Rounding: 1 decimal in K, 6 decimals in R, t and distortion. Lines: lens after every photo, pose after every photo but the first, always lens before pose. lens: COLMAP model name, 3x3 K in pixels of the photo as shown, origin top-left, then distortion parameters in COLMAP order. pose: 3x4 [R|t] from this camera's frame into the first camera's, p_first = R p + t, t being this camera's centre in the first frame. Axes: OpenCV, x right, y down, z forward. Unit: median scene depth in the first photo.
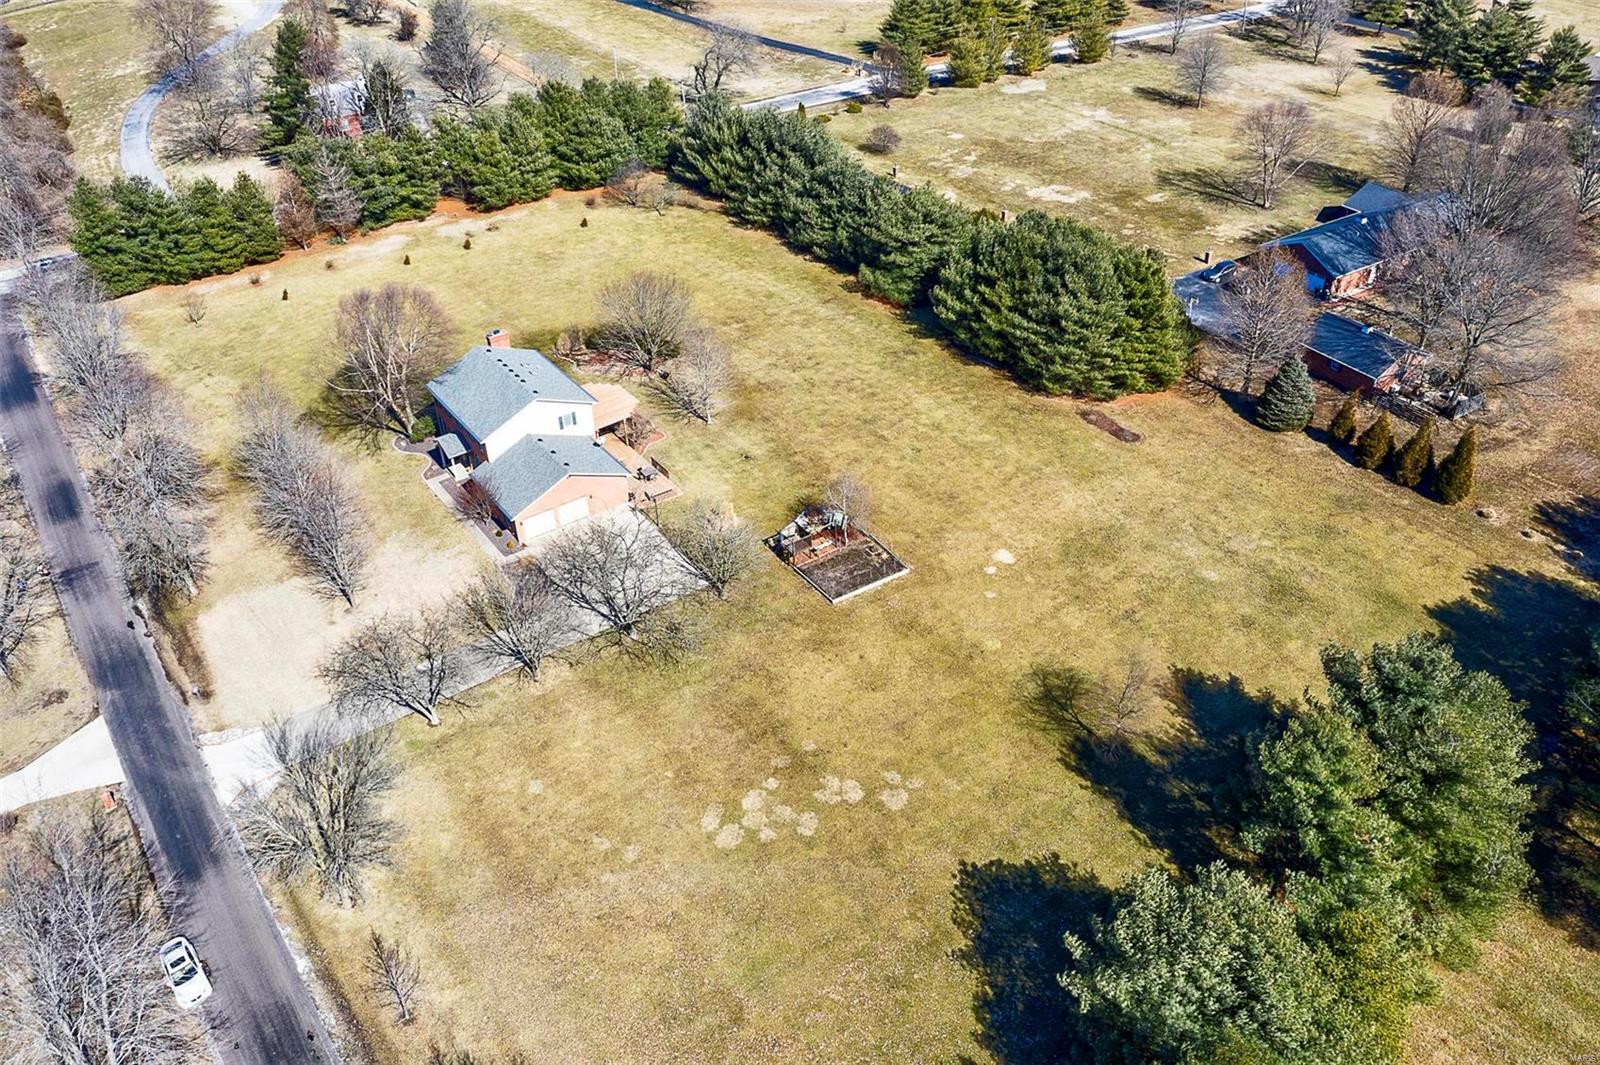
lens RADIAL K [[1255.0, 0, 797.3], [0, 1255.0, 527.7], [0, 0, 1]] dist [-0.030331, 0.001979]
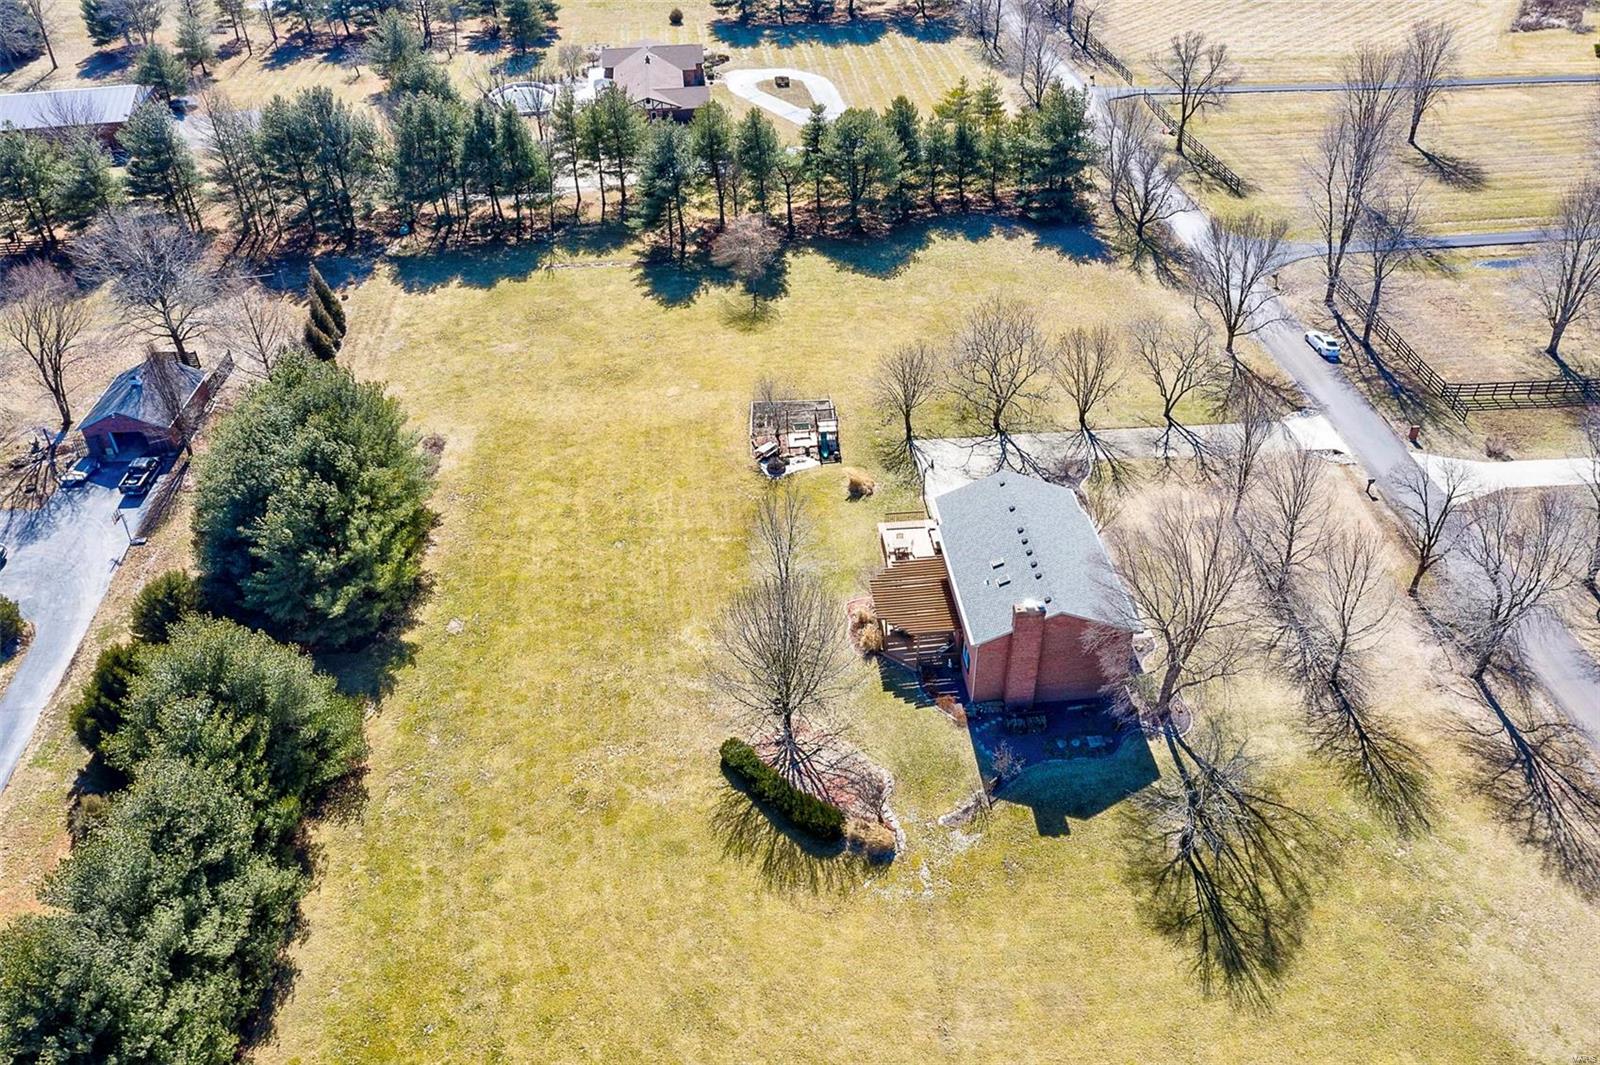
lens RADIAL K [[1255.0, 0, 805.3], [0, 1255.0, 531.8], [0, 0, 1]] dist [-0.030331, 0.001979]
pose [[-0.868865, -0.261412, 0.420402, -0.431135], [0.318520, 0.354889, 0.878976, -0.846880], [-0.378971, 0.897618, -0.225085, 1.228163]]
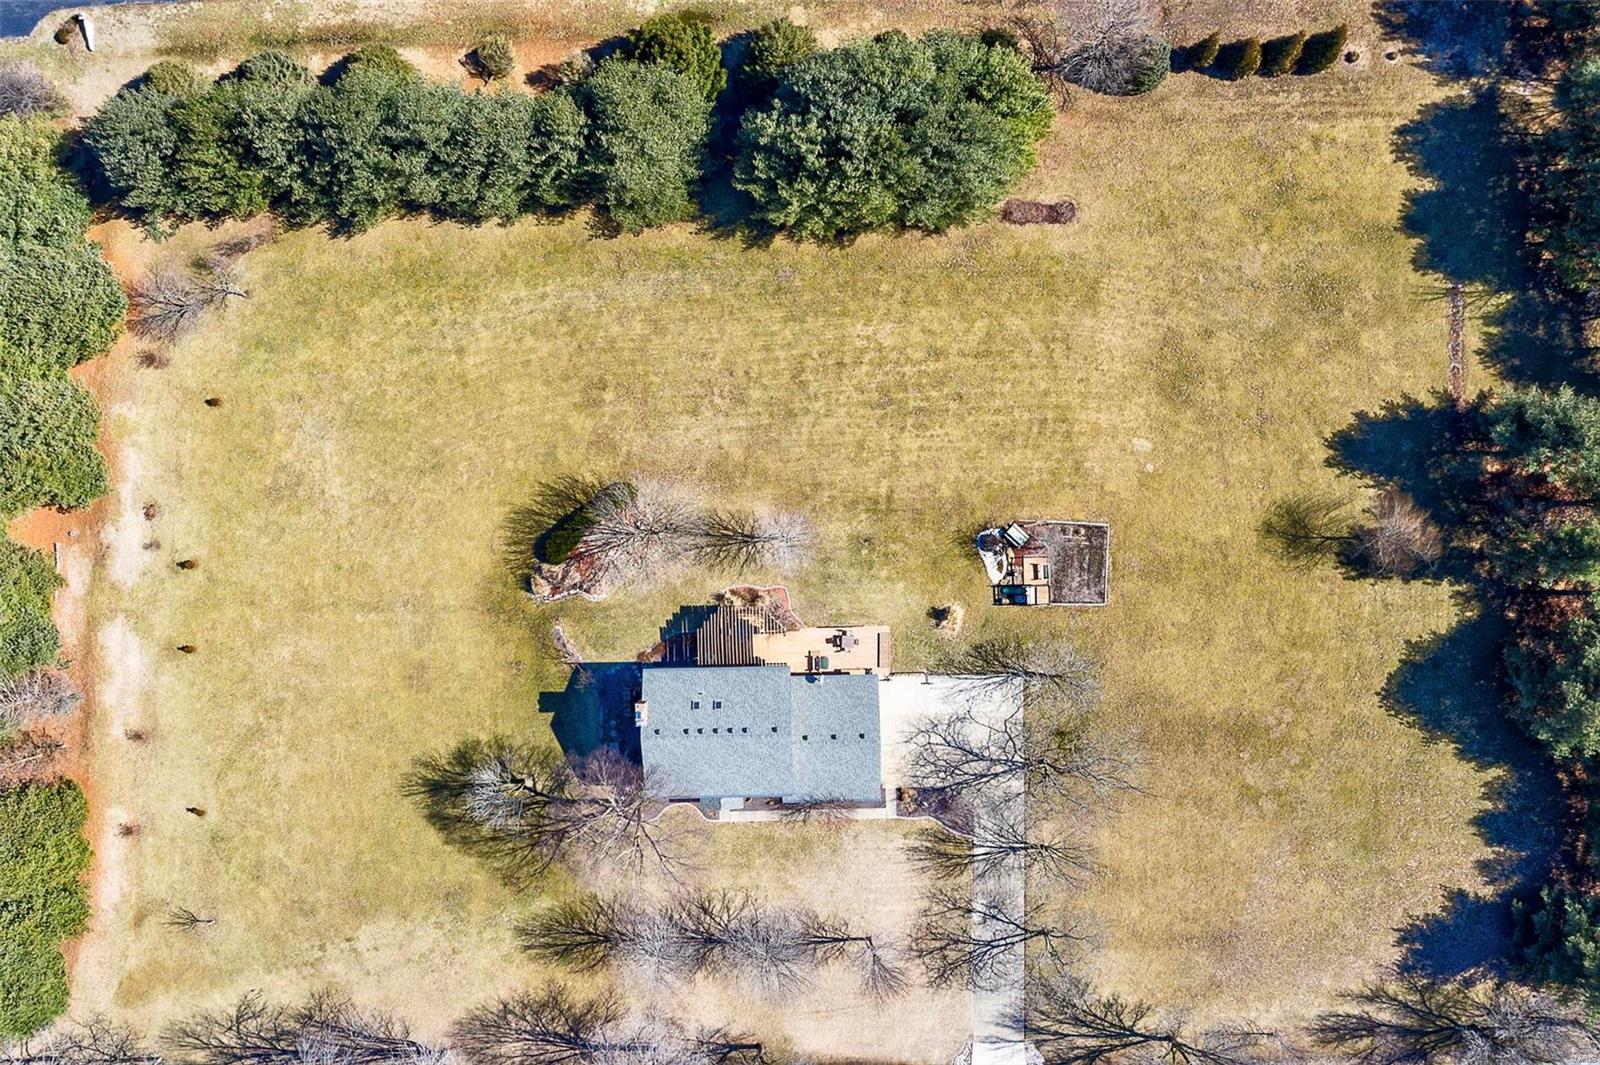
lens RADIAL K [[1255.0, 0, 799.6], [0, 1255.0, 517.1], [0, 0, 1]] dist [-0.030331, 0.001979]
pose [[0.558031, -0.829455, 0.024631, -0.082062], [0.472584, 0.342058, 0.812195, -0.939604], [-0.682104, -0.441590, 0.582866, 0.480200]]
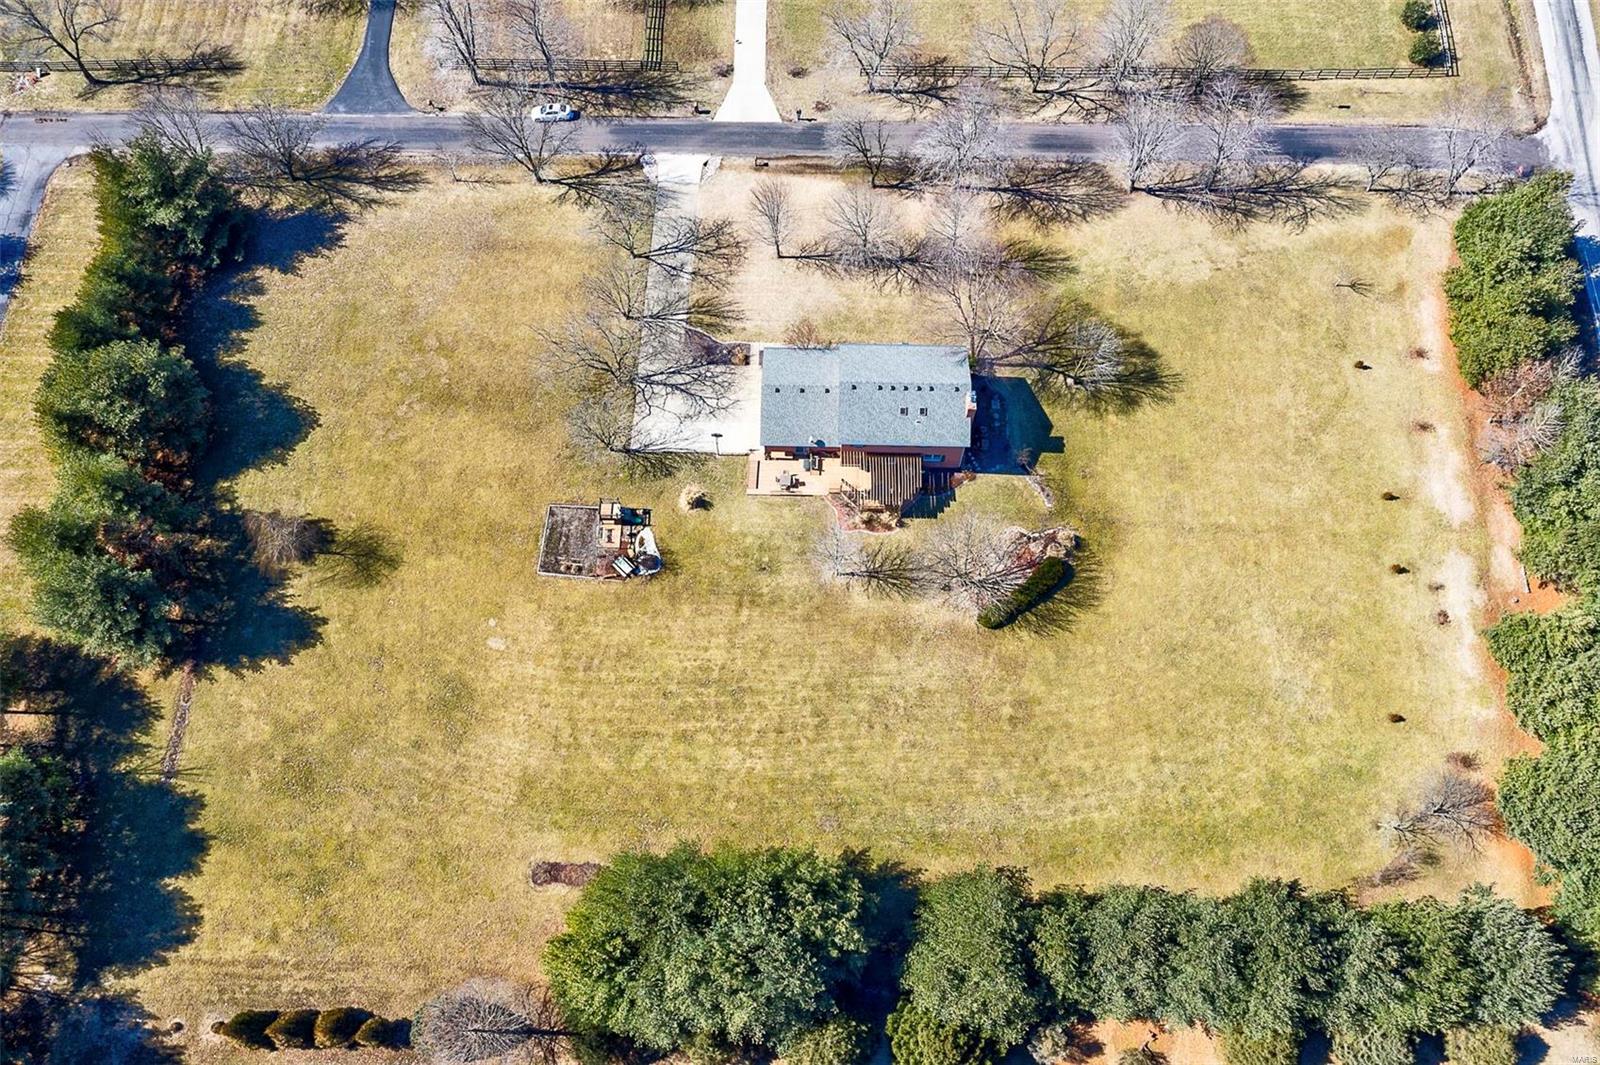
lens RADIAL K [[1255.0, 0, 801.6], [0, 1255.0, 518.0], [0, 0, 1]] dist [-0.030331, 0.001979]
pose [[-0.593320, 0.753712, -0.282646, 0.221345], [-0.446446, -0.015935, 0.894669, -1.077281], [0.669819, 0.657011, 0.345947, 0.647157]]
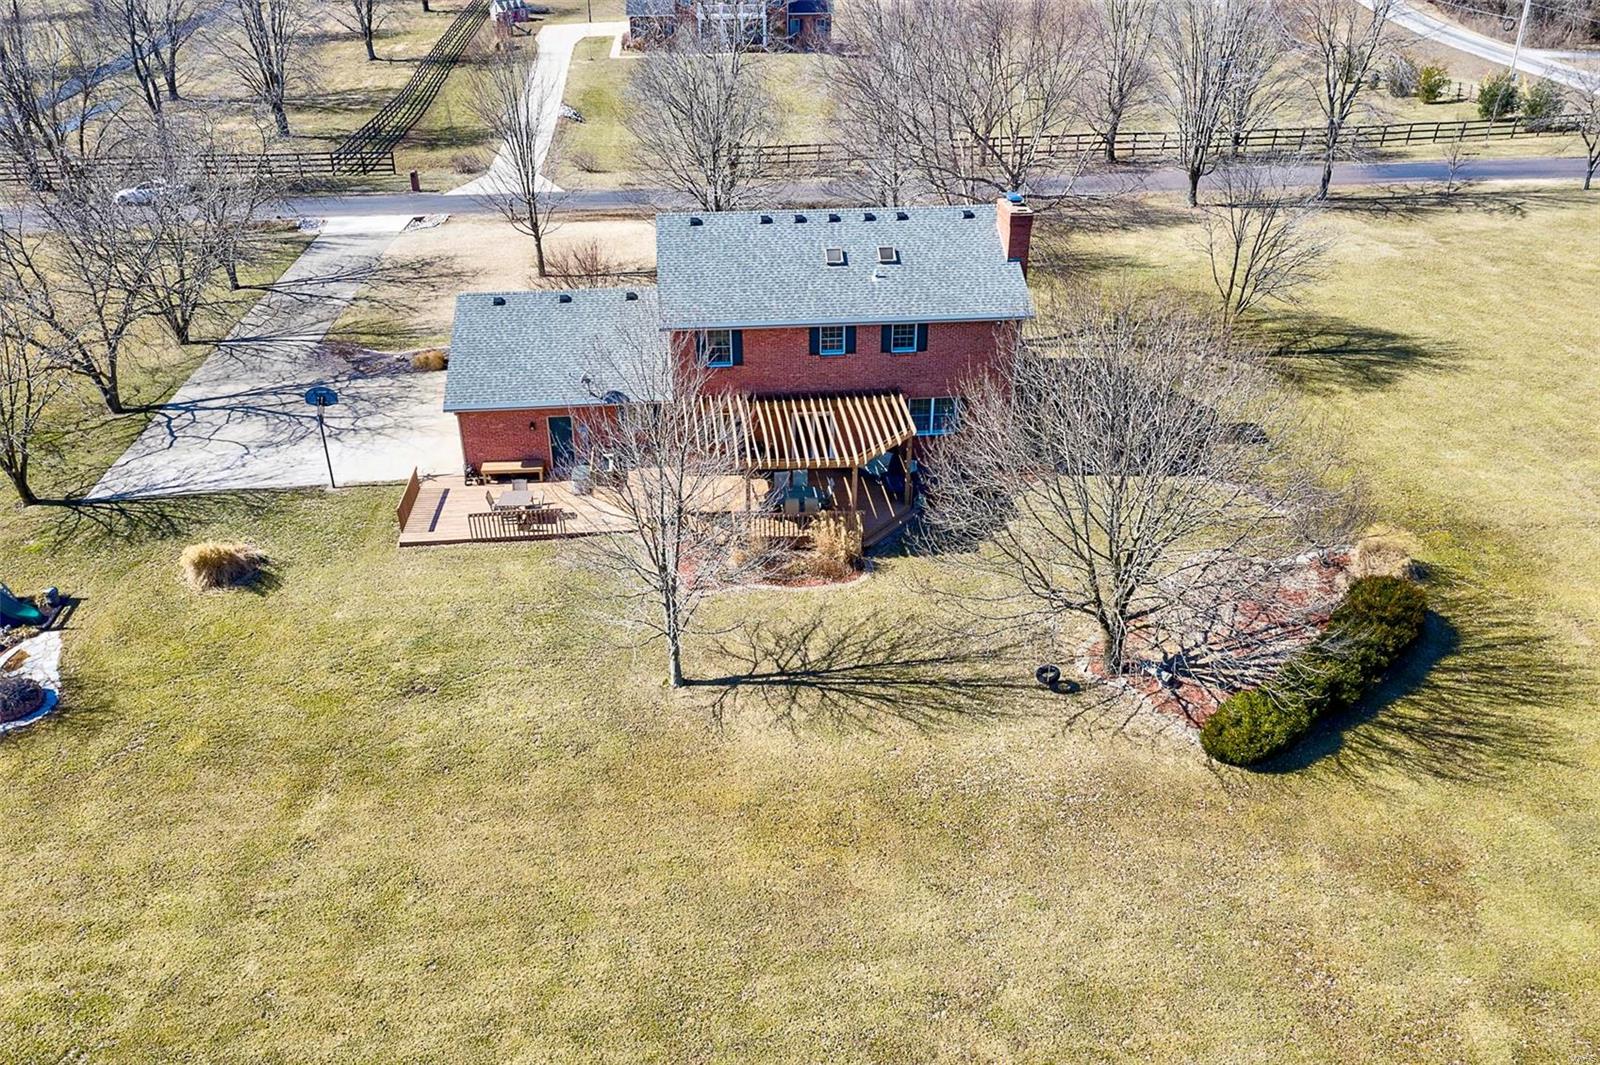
lens RADIAL K [[1255.0, 0, 794.8], [0, 1255.0, 539.9], [0, 0, 1]] dist [-0.030331, 0.001979]
pose [[-0.498576, 0.462831, -0.732946, 0.126473], [-0.483346, 0.553457, 0.678279, -0.342625], [0.719582, 0.692440, -0.052233, 1.101418]]
